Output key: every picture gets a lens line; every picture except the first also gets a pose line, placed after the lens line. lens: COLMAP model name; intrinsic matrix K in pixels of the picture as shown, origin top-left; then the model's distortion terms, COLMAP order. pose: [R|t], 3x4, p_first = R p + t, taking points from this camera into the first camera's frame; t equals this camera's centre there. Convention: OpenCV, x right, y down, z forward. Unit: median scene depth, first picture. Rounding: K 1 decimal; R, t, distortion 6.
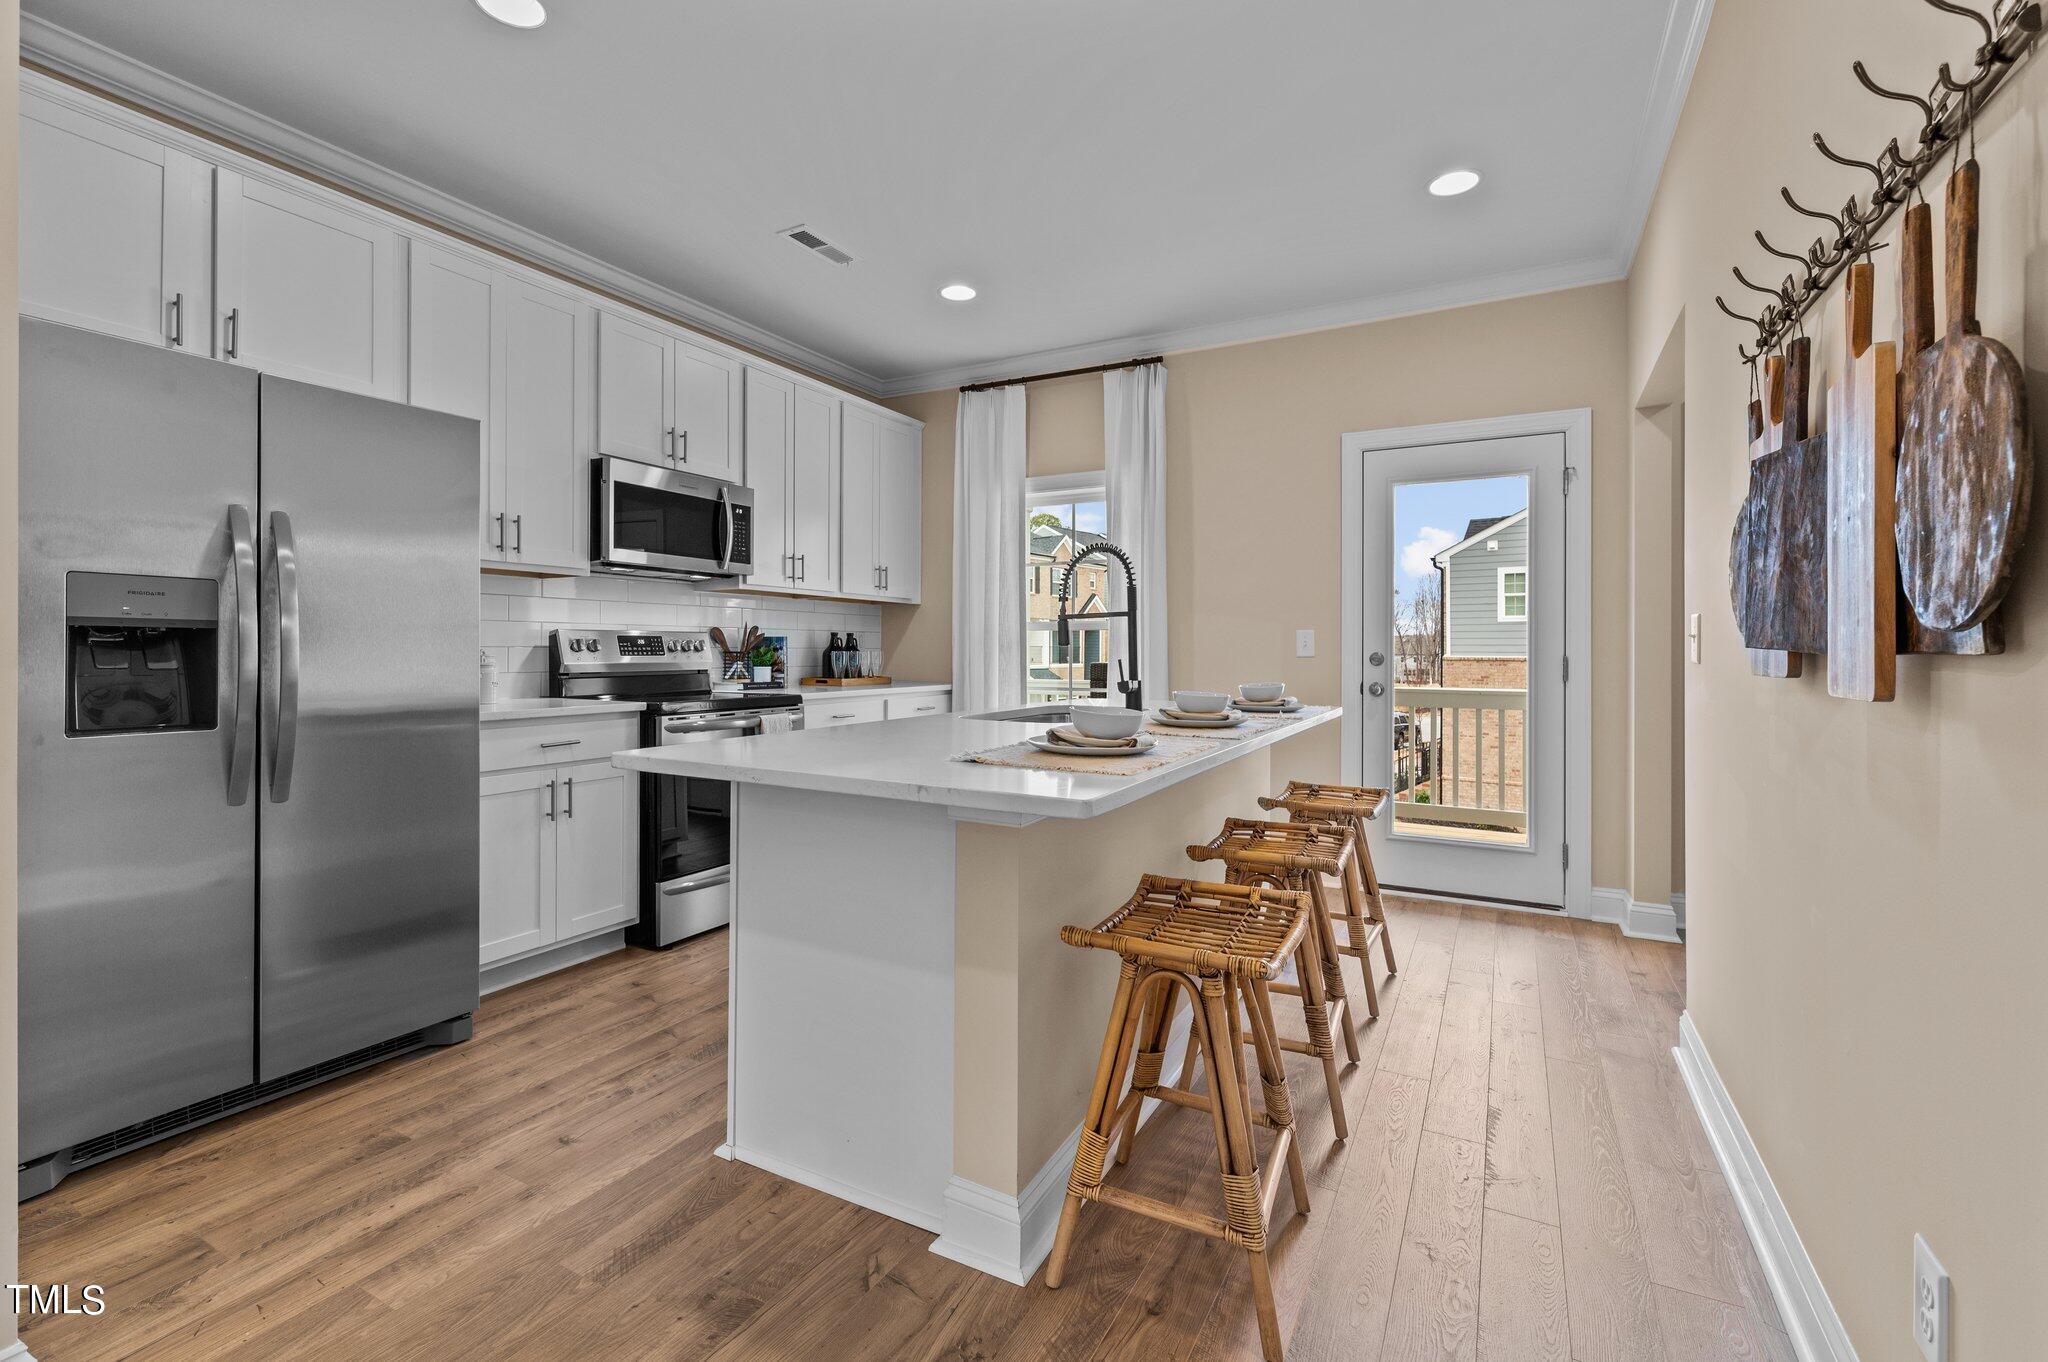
lens RADIAL K [[890.9, 0, 1017.9], [0, 890.9, 652.1], [0, 0, 1]] dist [0.000144, -0.000135]
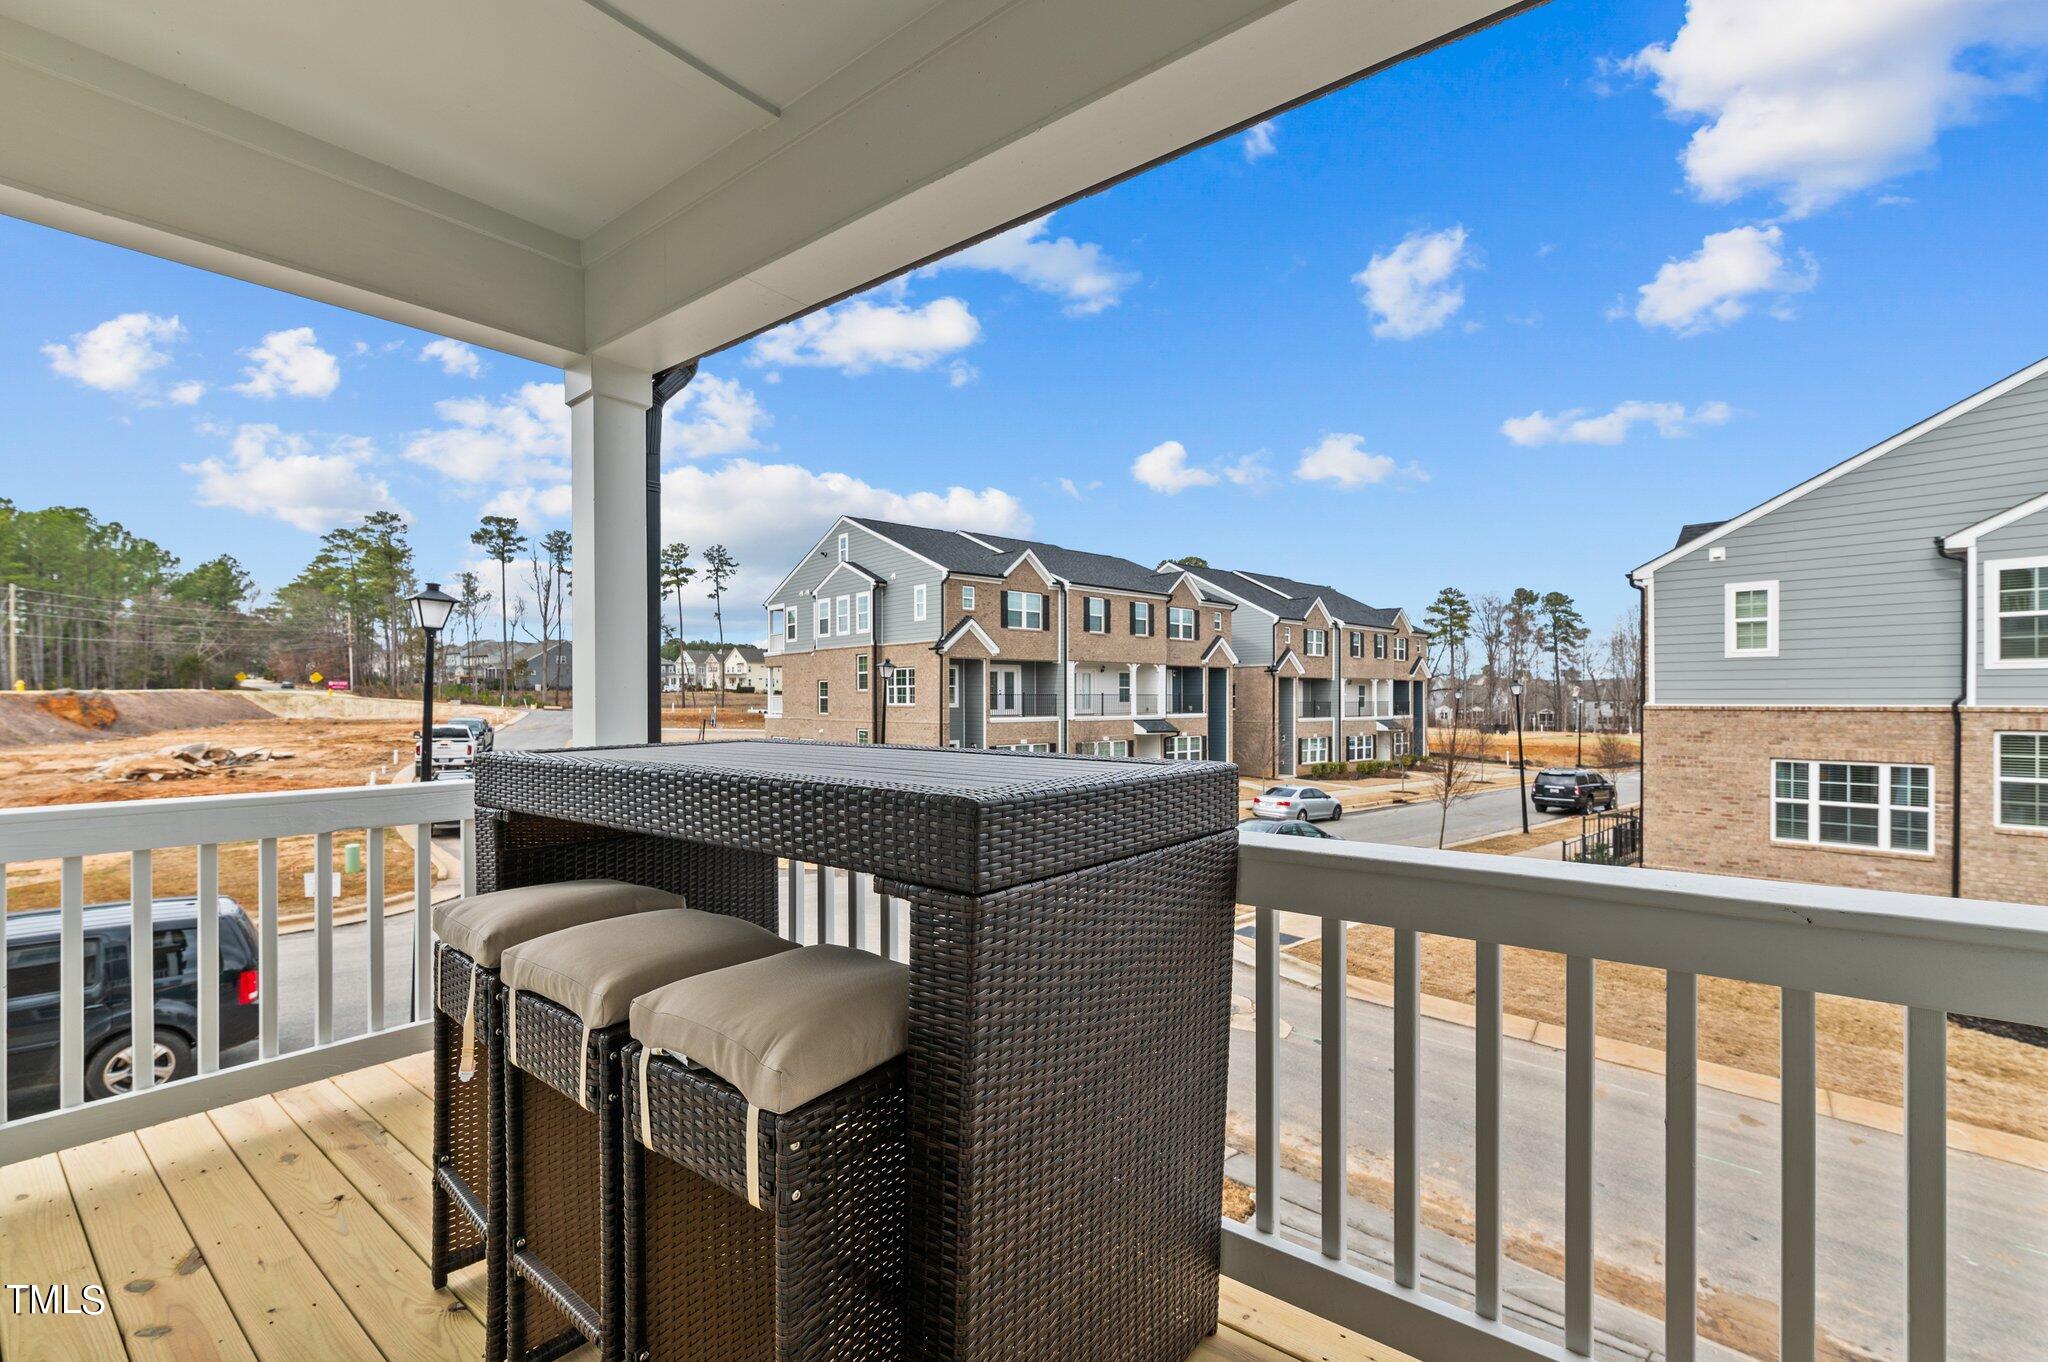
lens RADIAL K [[890.9, 0, 1028.0], [0, 890.9, 706.0], [0, 0, 1]] dist [0.000144, -0.000135]
pose [[0.987044, -0.004924, -0.160375, 0.078837], [0.005871, 0.999968, 0.005433, -0.001054], [0.160343, -0.006304, 0.987041, 0.162400]]
